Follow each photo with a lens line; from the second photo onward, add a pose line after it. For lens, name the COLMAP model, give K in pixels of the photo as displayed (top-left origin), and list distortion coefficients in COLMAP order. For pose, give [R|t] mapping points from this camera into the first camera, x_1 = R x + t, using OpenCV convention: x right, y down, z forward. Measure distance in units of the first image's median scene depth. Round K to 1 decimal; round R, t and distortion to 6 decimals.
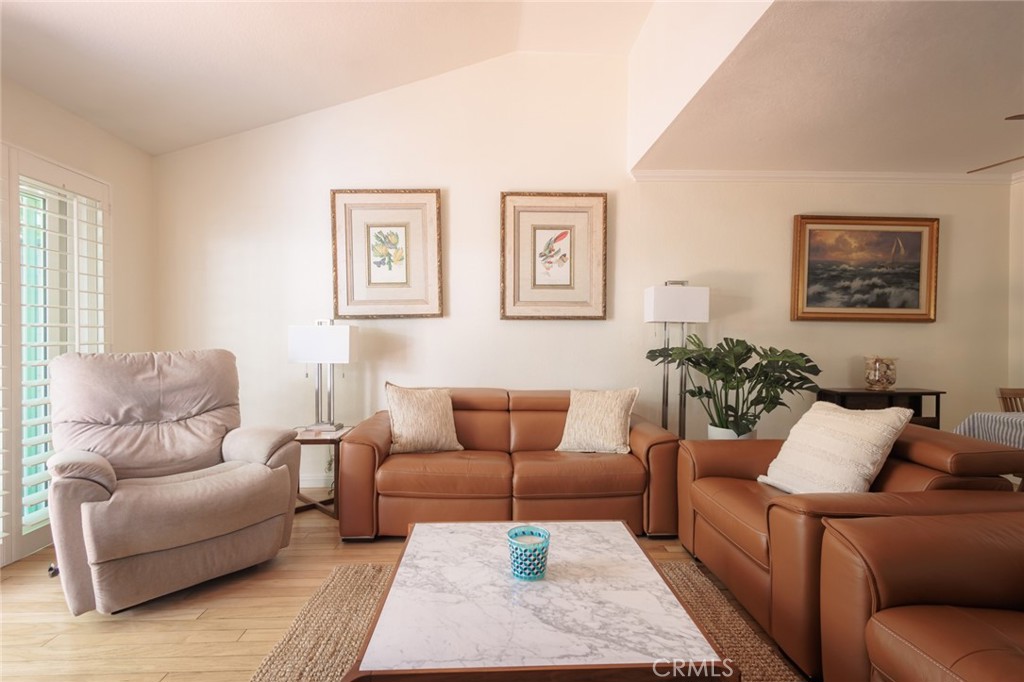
lens RADIAL K [[470.3, 0, 510.9], [0, 470.3, 339.5], [0, 0, 1]] dist [0.002441, -0.001900]
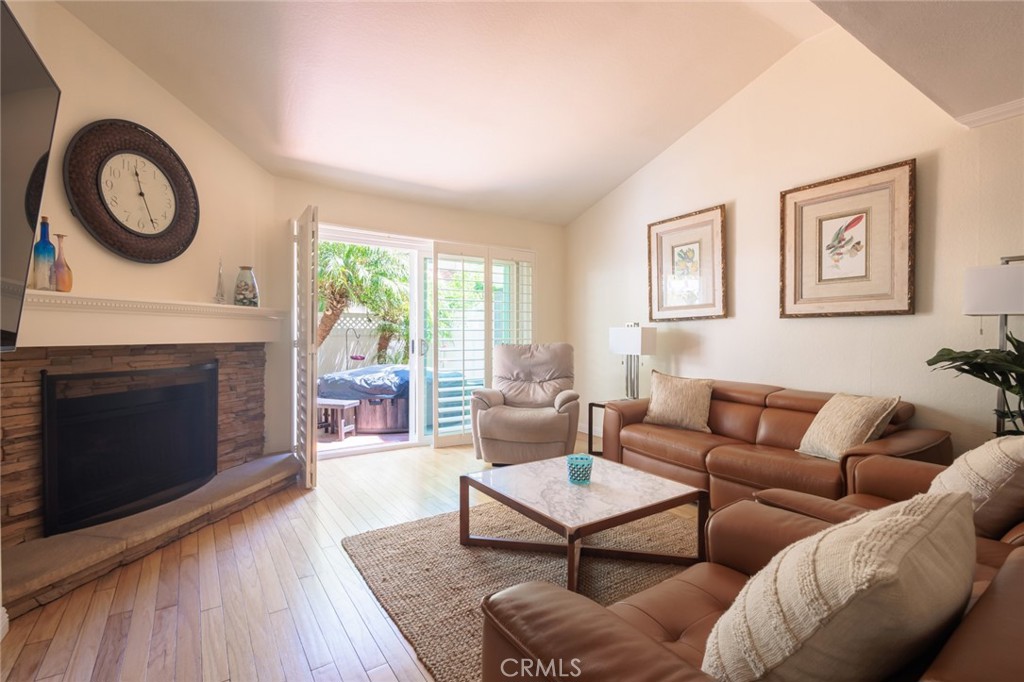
lens RADIAL K [[470.3, 0, 514.0], [0, 470.3, 337.1], [0, 0, 1]] dist [0.002441, -0.001900]
pose [[0.525846, 0.001199, -0.850579, 0.535197], [-0.008870, 0.999952, -0.004074, 0.006775], [0.850533, 0.009687, 0.525832, -0.013066]]
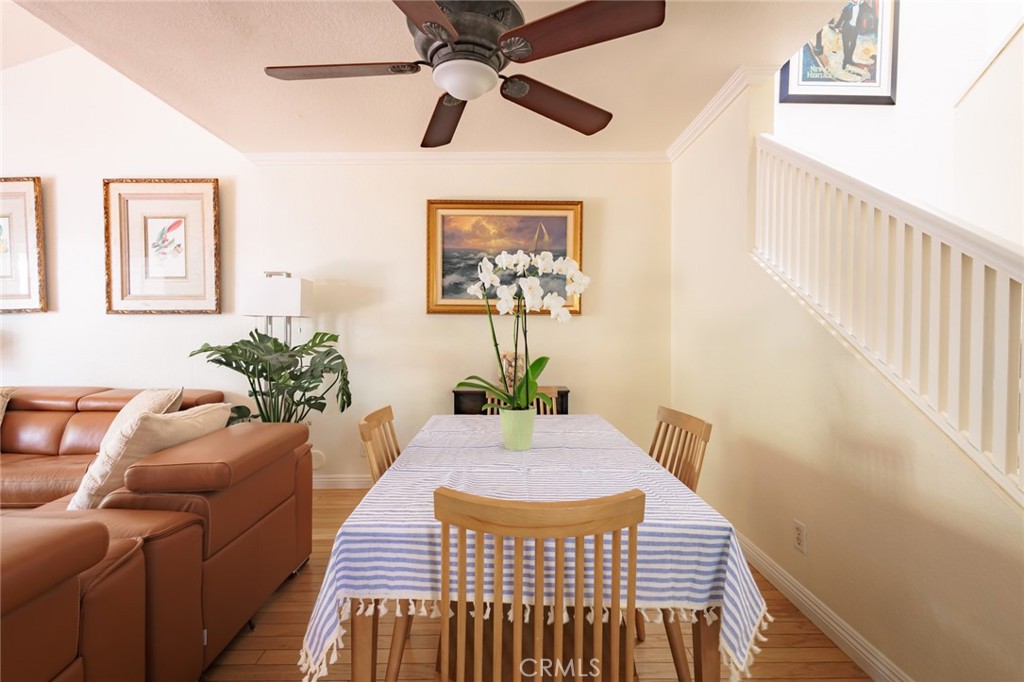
lens RADIAL K [[470.3, 0, 514.0], [0, 470.3, 336.8], [0, 0, 1]] dist [0.002441, -0.001900]
pose [[0.999510, -0.003662, -0.031091, 0.826493], [0.004164, 0.999862, 0.016095, -0.008810], [0.031028, -0.016217, 0.999387, 0.077735]]
